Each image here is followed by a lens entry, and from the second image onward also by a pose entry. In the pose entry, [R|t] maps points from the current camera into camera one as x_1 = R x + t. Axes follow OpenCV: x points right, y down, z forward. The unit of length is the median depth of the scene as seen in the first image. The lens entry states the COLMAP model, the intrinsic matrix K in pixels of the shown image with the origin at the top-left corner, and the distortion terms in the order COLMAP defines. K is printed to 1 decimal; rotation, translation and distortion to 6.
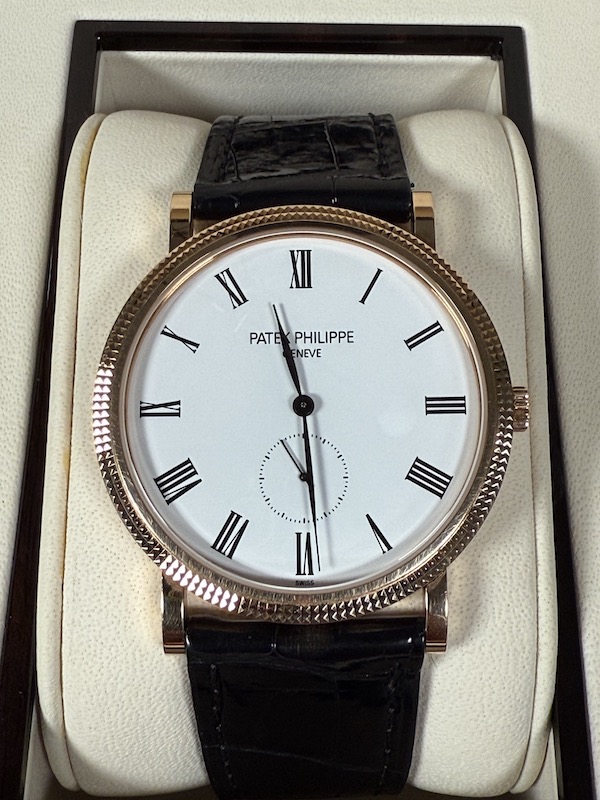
lens RADIAL K [[1127.6, 0, 300.0], [0, 1127.6, 400.0], [0, 0, 1]] dist [-0.031368, -0.063128]
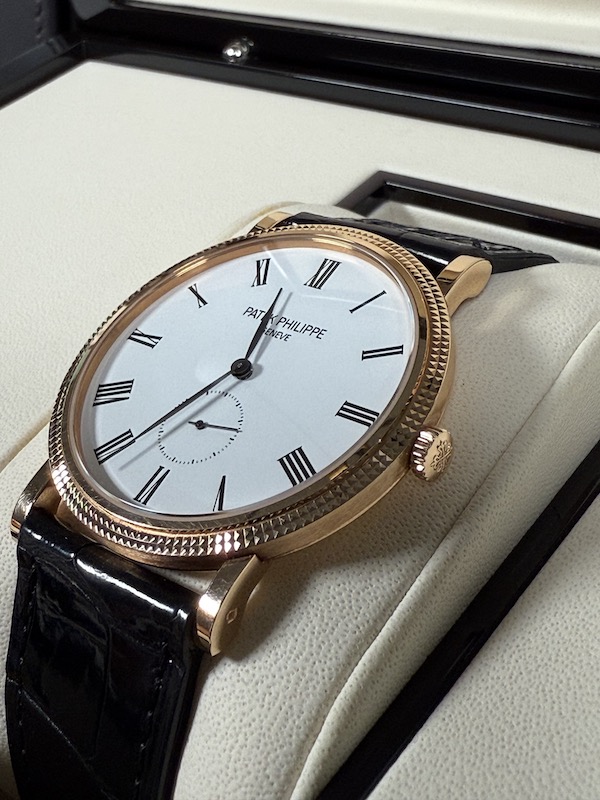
lens RADIAL K [[1127.6, 0, 300.0], [0, 1127.6, 400.0], [0, 0, 1]] dist [-0.031368, -0.063128]
pose [[0.759503, 0.291176, -0.581697, 0.613686], [-0.520347, 0.808582, -0.274655, 0.267232], [0.390376, 0.511285, 0.765633, 0.276730]]
